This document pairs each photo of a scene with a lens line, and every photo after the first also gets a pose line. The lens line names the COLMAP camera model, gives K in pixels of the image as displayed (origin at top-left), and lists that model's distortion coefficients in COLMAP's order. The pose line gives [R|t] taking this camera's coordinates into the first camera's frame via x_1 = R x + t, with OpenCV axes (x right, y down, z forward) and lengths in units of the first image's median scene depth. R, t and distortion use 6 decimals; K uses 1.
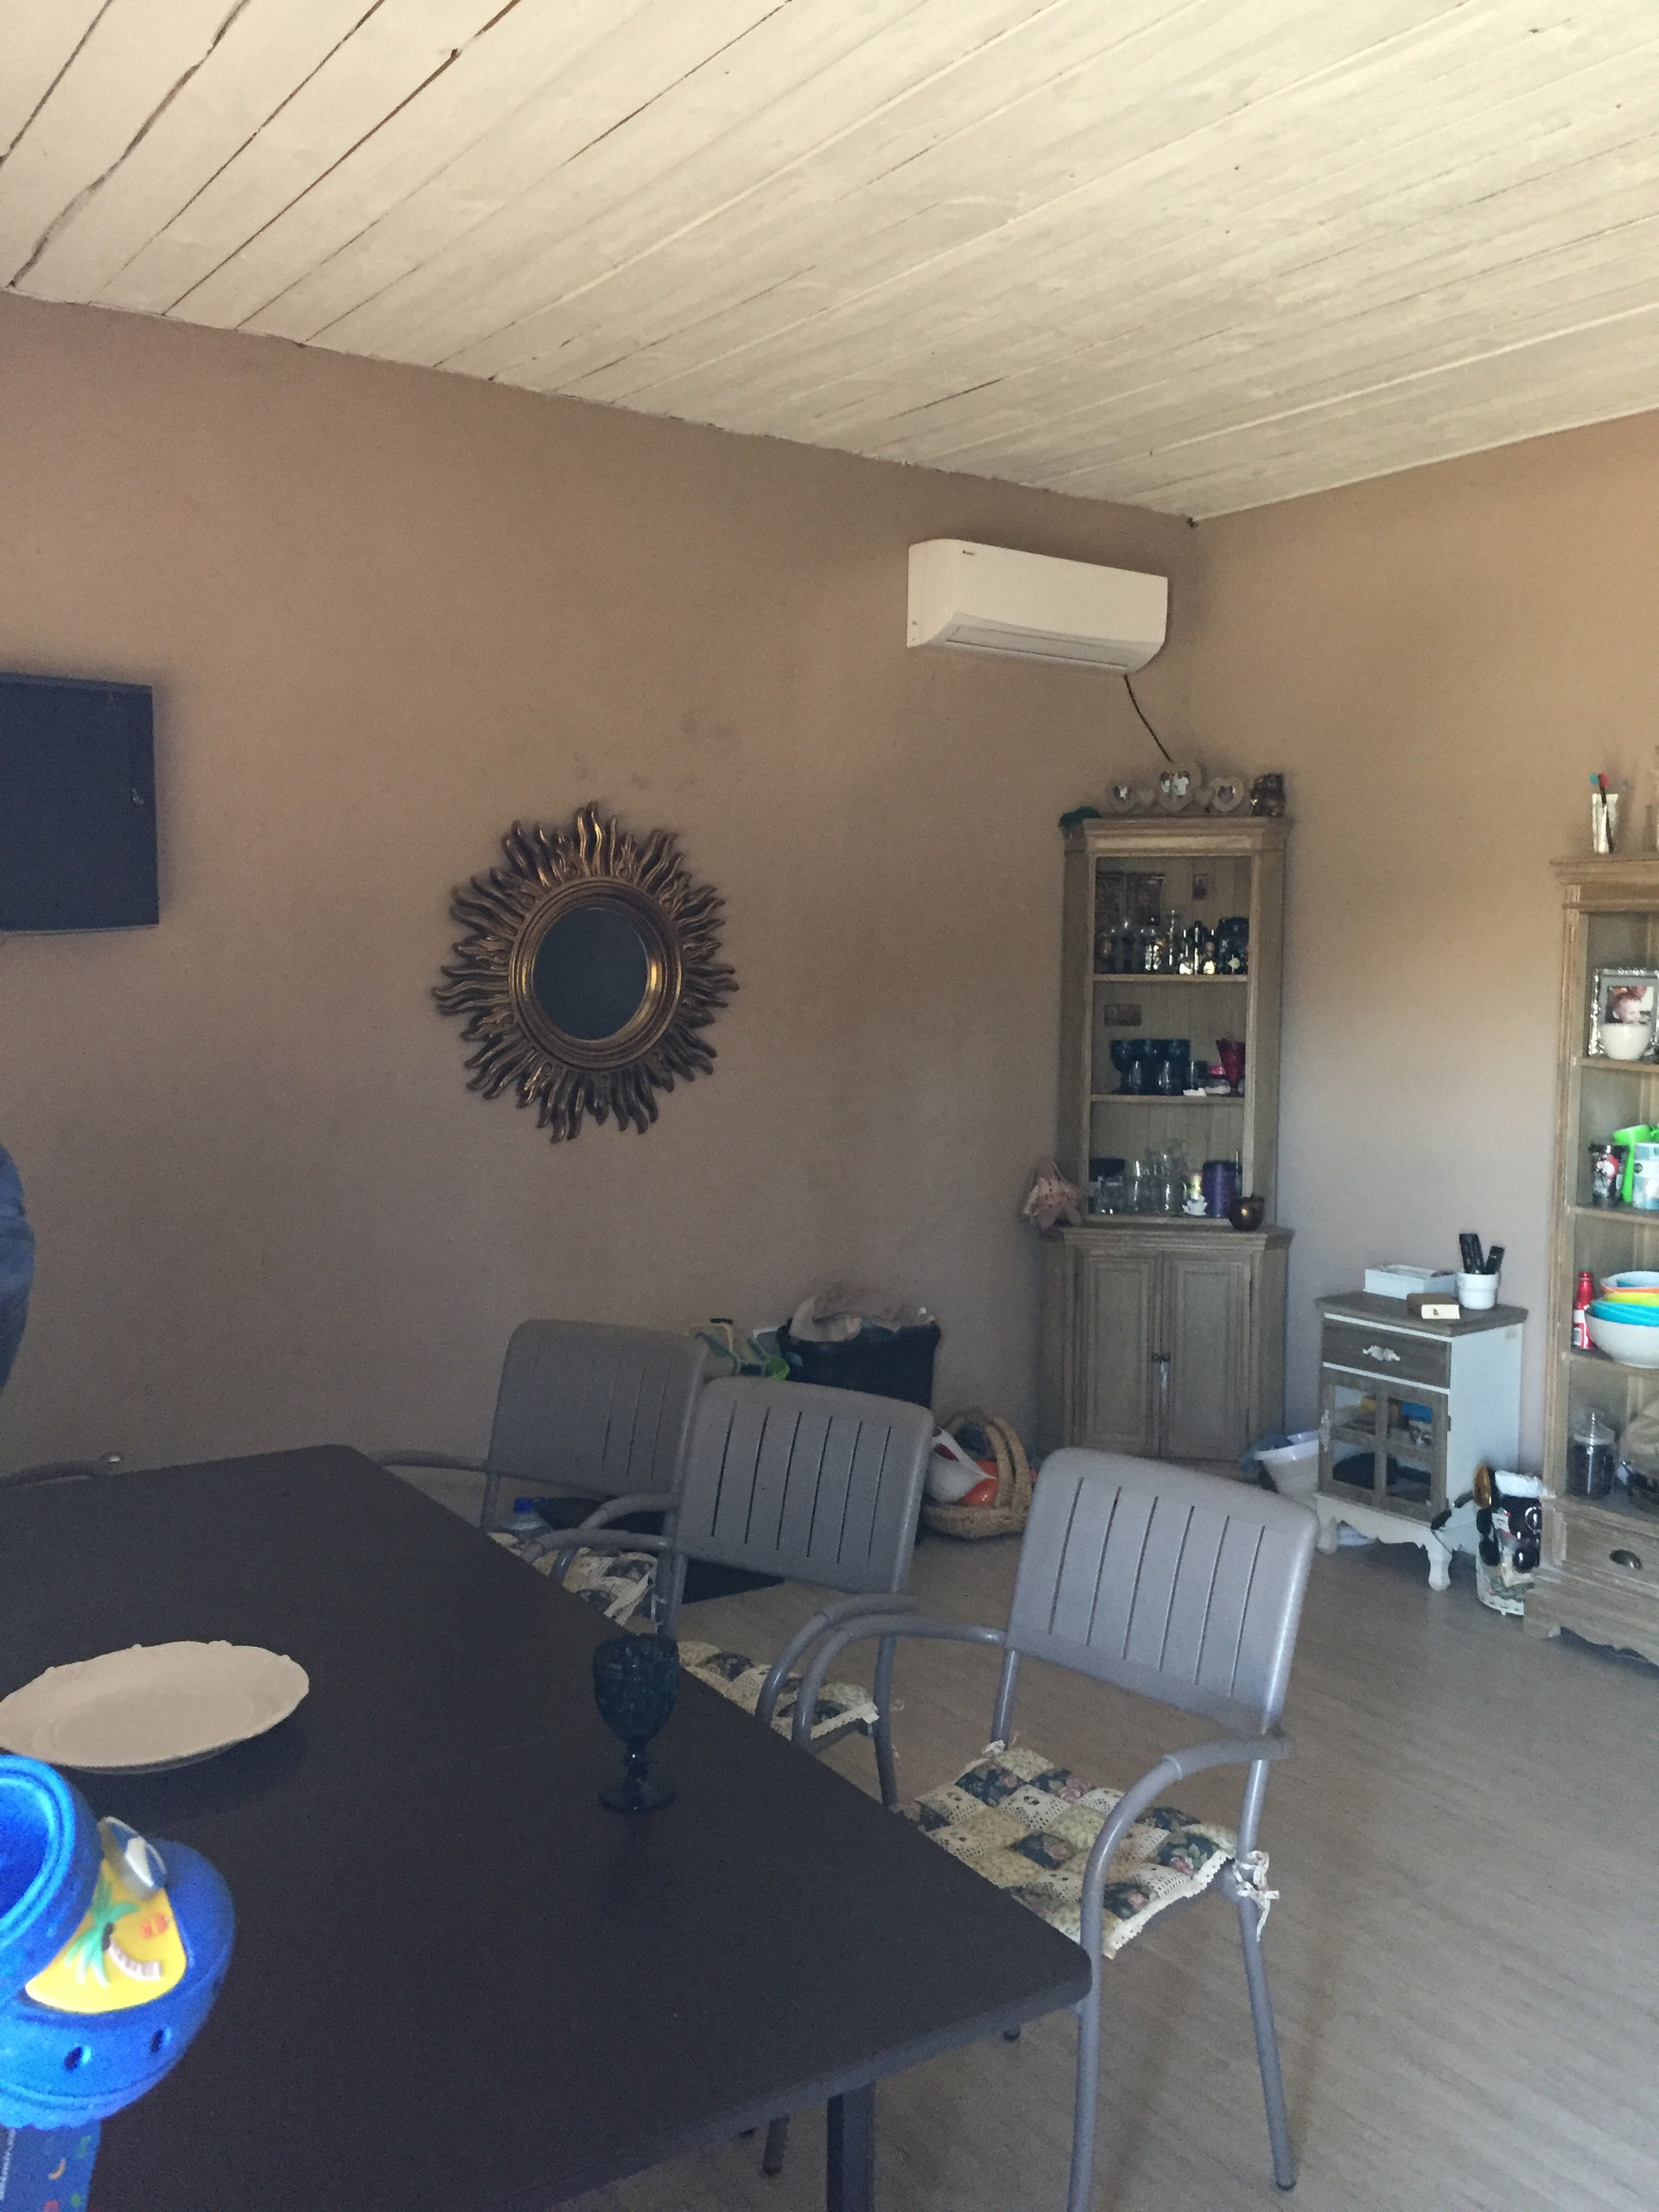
lens RADIAL K [[1891.4, 0, 829.5], [0, 1891.4, 1106.0], [0, 0, 1]] dist [0.126088, -0.170670]
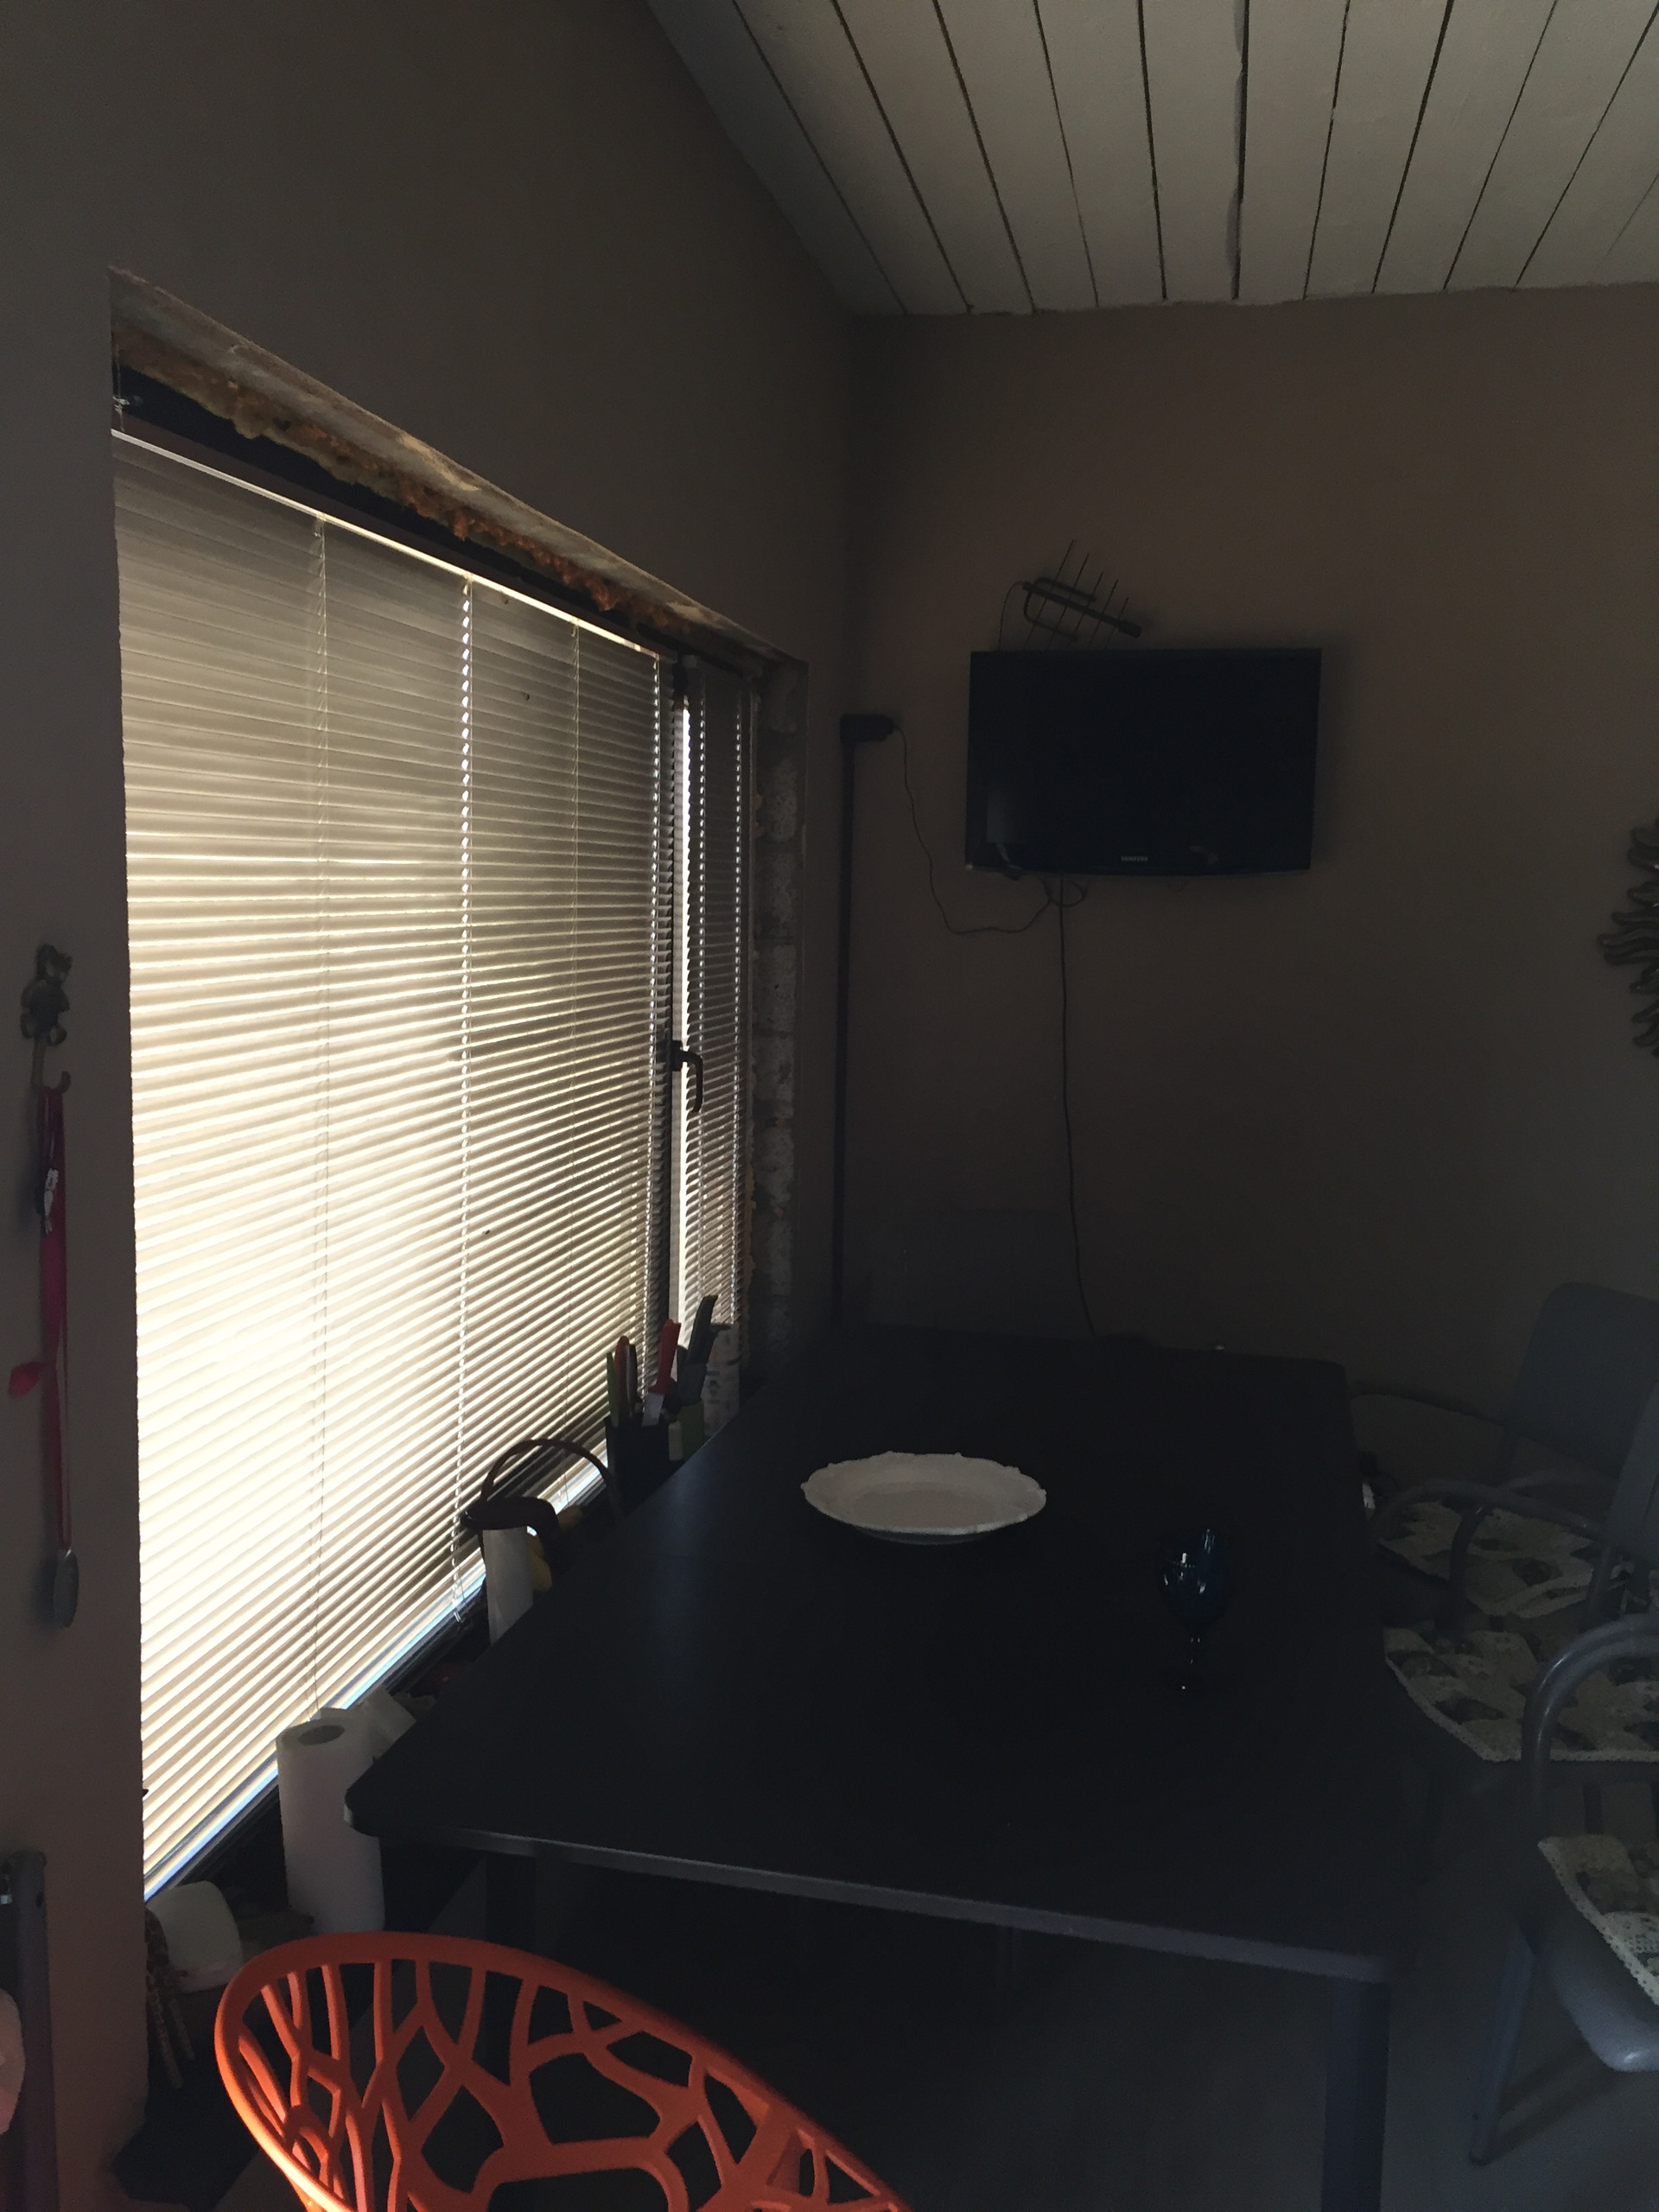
lens RADIAL K [[1891.4, 0, 829.5], [0, 1891.4, 1106.0], [0, 0, 1]] dist [0.126088, -0.170670]
pose [[0.694058, 0.089146, -0.714378, 0.236618], [-0.074583, 0.995868, 0.051811, 0.002125], [0.716045, 0.017320, 0.697839, 0.054066]]
